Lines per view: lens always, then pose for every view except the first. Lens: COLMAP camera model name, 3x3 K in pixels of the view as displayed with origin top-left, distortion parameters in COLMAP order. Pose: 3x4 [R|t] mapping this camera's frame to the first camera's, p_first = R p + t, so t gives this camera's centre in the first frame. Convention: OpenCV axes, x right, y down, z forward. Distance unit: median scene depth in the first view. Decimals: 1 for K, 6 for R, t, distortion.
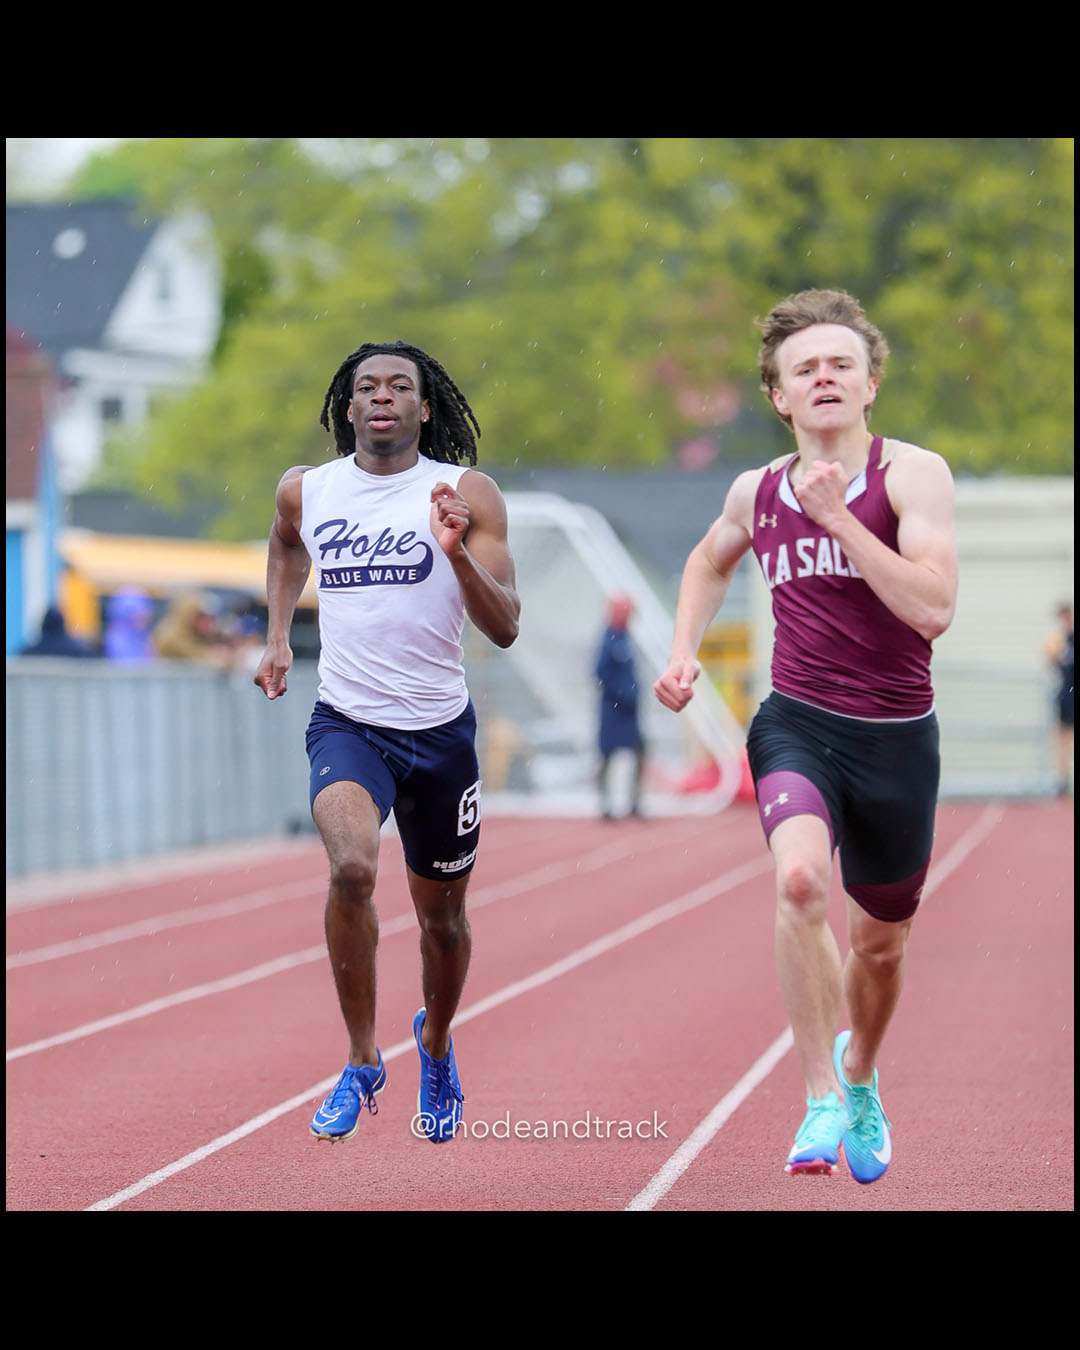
lens RADIAL K [[9858.1, 0, 549.1], [0, 9858.1, 679.7], [0, 0, 1]] dist [0.279249, 0.000000]
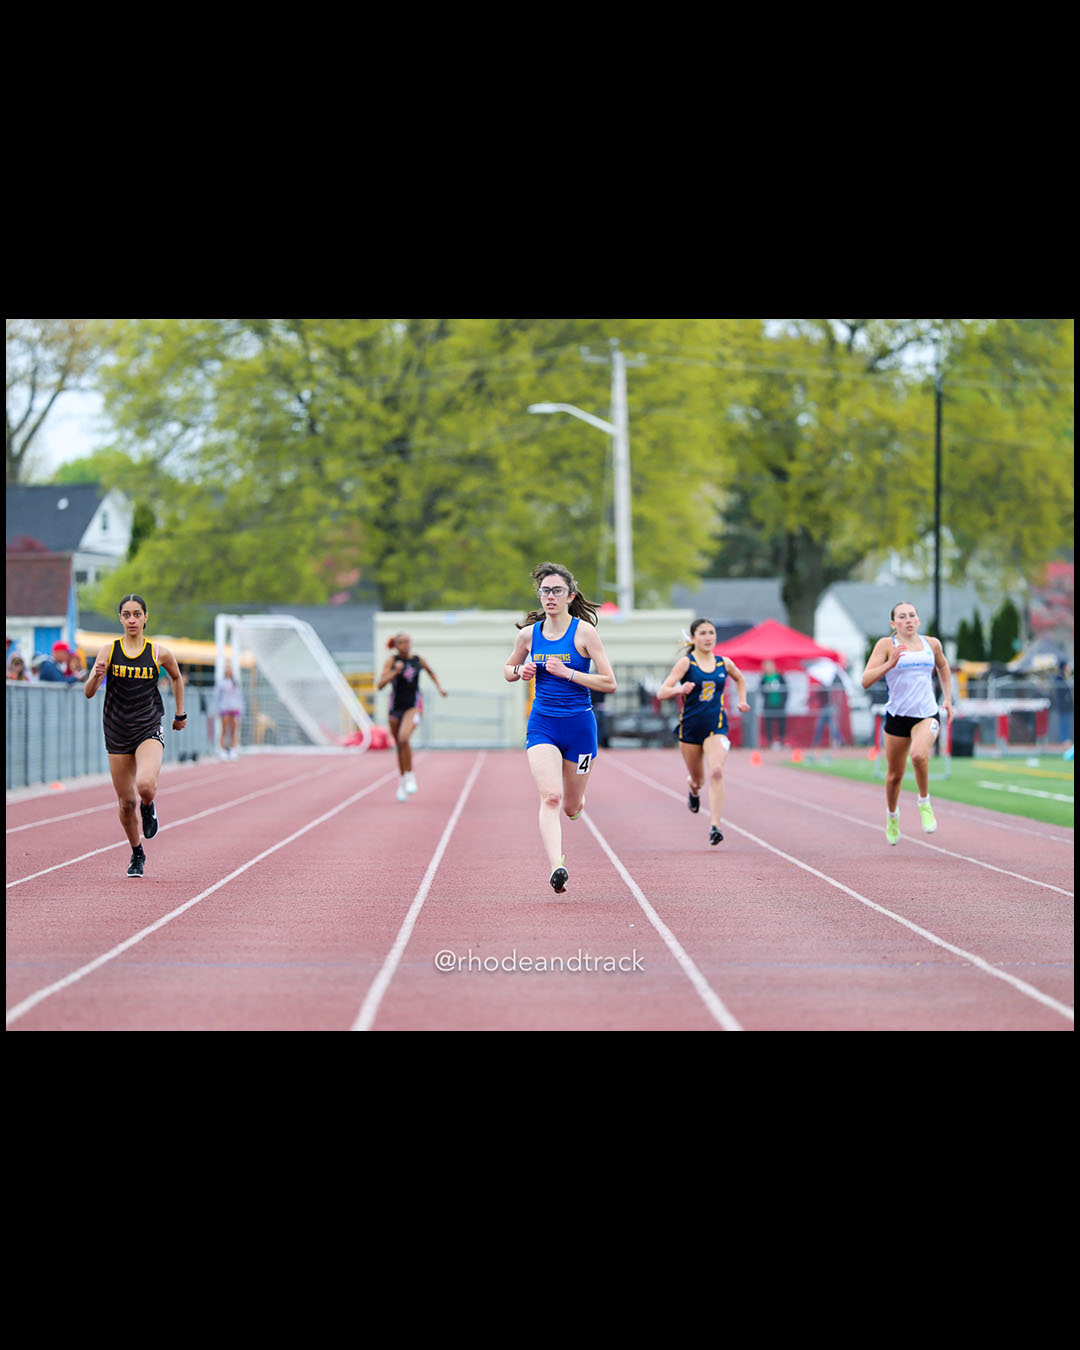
lens RADIAL K [[9858.1, 0, 531.1], [0, 9858.1, 675.4], [0, 0, 1]] dist [0.279249, 0.000000]
pose [[0.983567, 0.008789, 0.180329, -0.351024], [-0.006487, 0.999890, -0.013351, 0.024680], [-0.180427, 0.011962, 0.983516, -1.236350]]
